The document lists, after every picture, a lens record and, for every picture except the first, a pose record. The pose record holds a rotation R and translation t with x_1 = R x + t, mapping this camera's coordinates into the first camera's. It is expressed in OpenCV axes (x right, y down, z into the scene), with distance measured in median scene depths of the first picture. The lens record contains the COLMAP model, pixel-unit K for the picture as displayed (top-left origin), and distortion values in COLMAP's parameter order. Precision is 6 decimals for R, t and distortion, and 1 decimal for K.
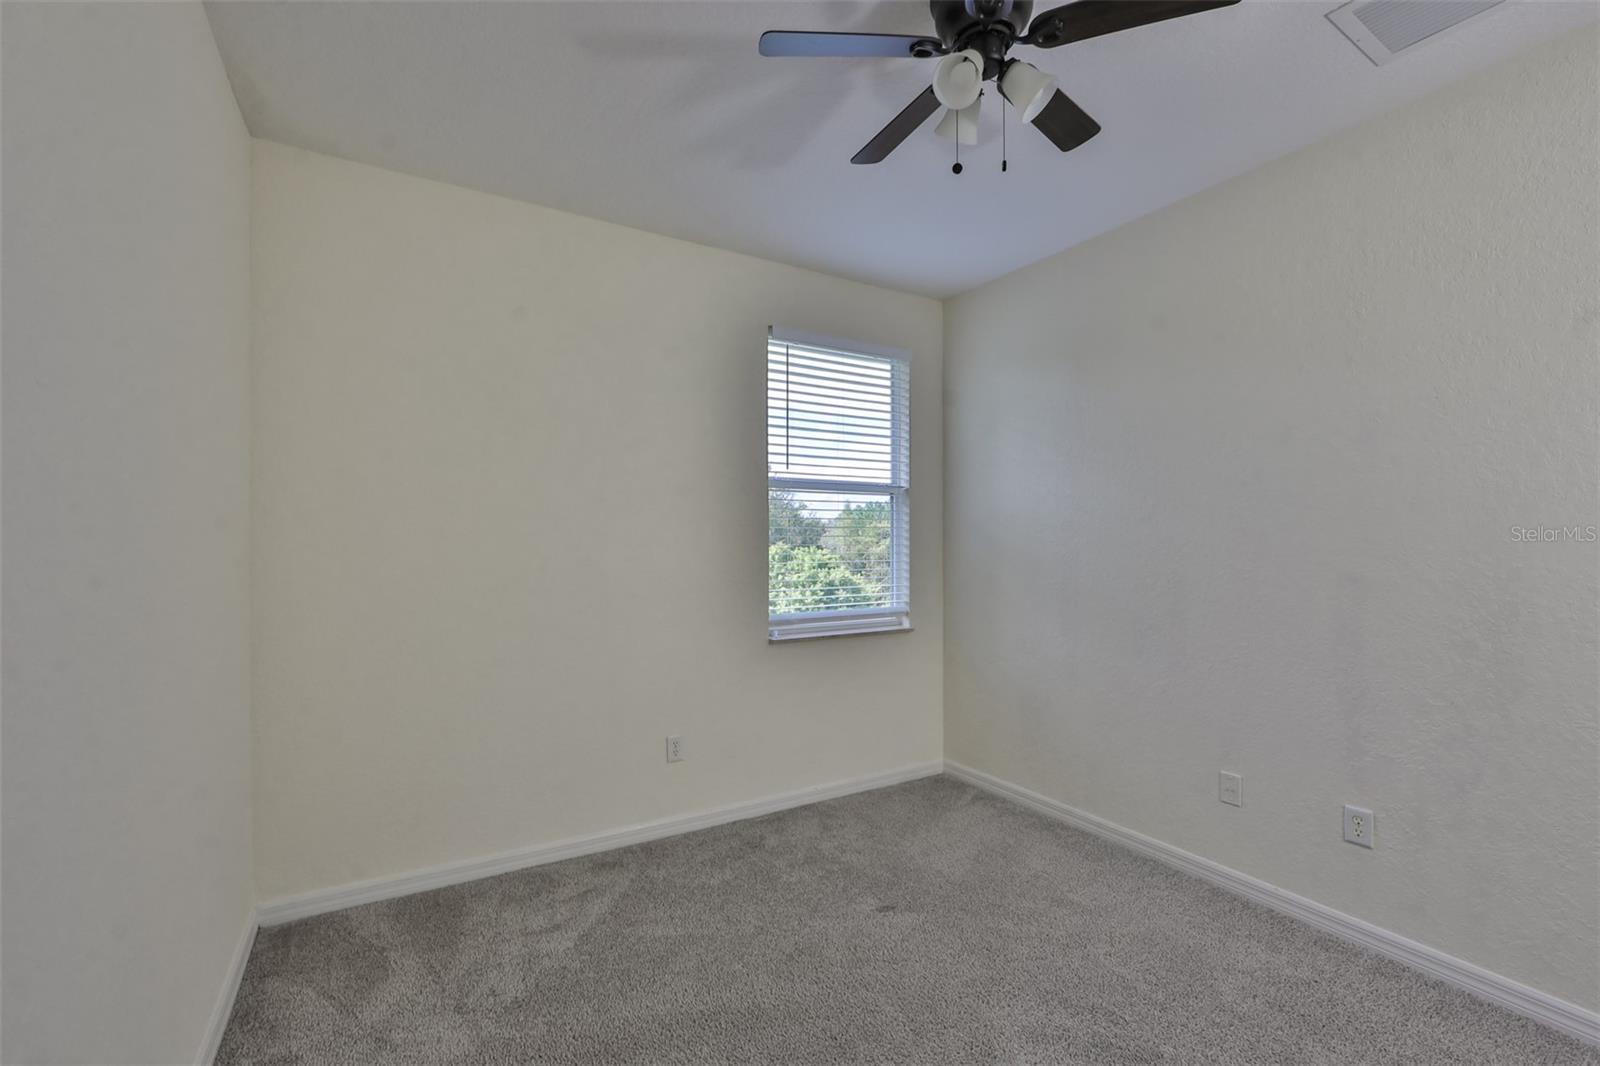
lens RADIAL K [[682.7, 0, 802.7], [0, 682.7, 537.0], [0, 0, 1]] dist [-0.009169, 0.000525]
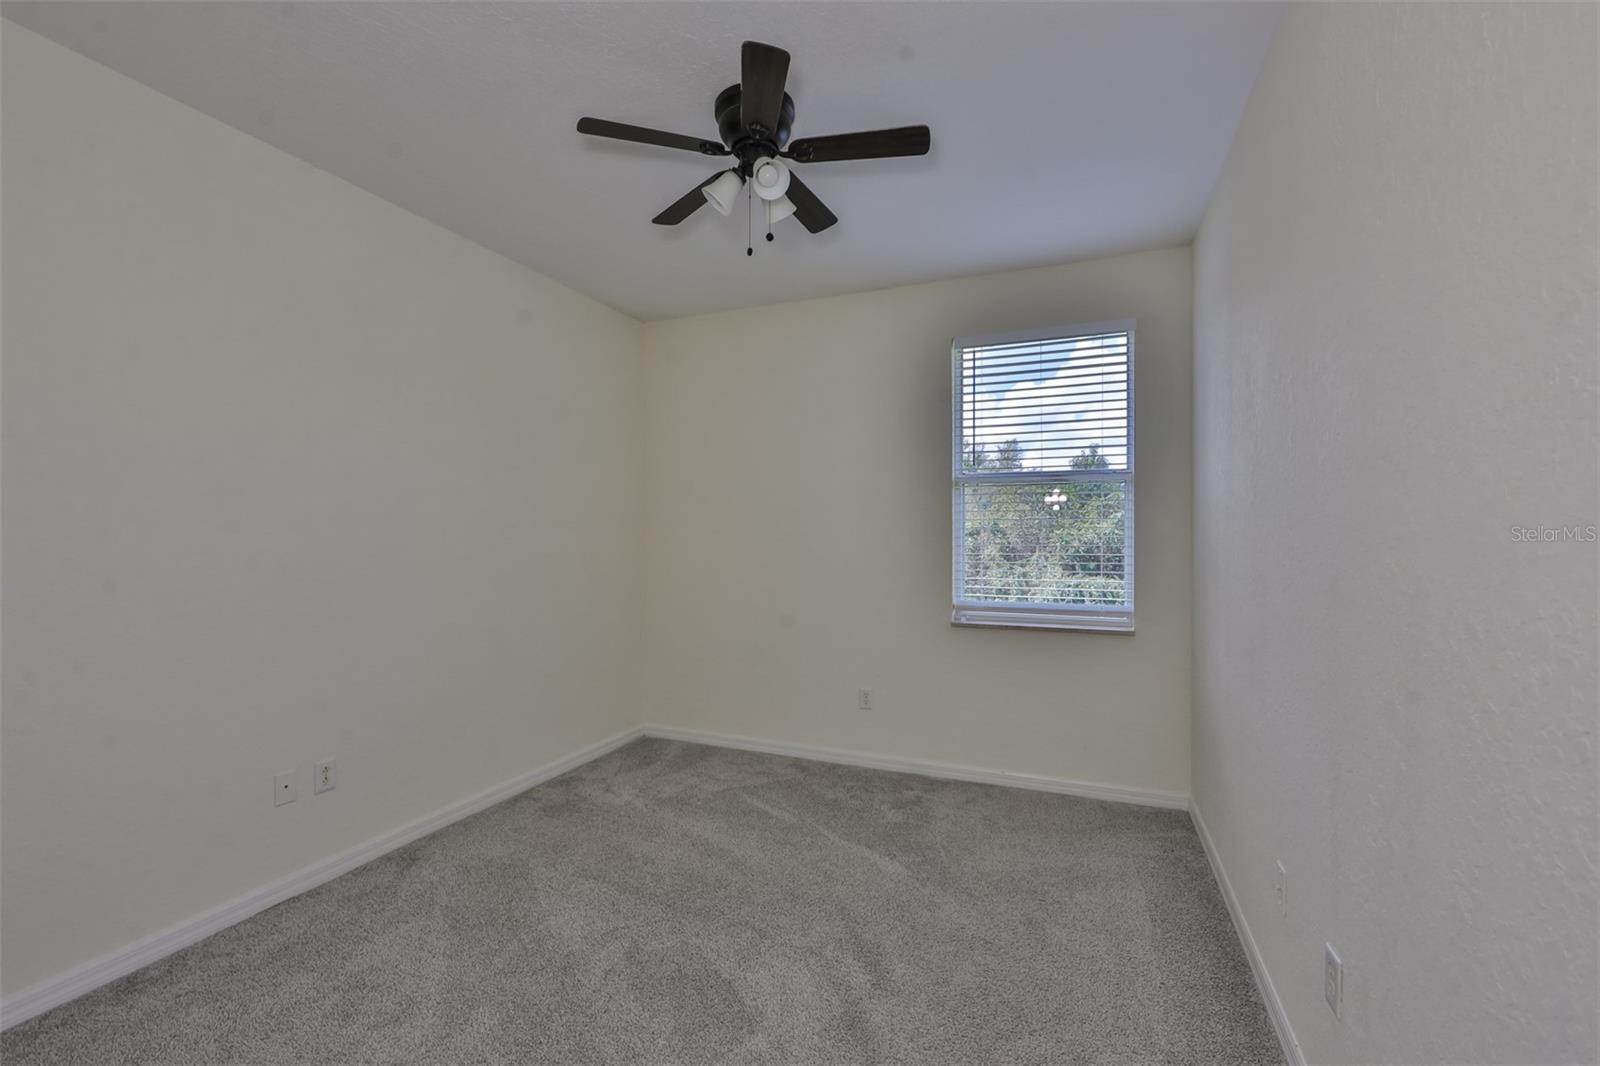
lens RADIAL K [[682.7, 0, 802.7], [0, 682.7, 537.0], [0, 0, 1]] dist [-0.009169, 0.000525]
pose [[0.593228, 0.003992, -0.805025, 0.701005], [0.006448, 0.999932, 0.009710, -0.000999], [0.805009, -0.010951, 0.593162, 0.152646]]
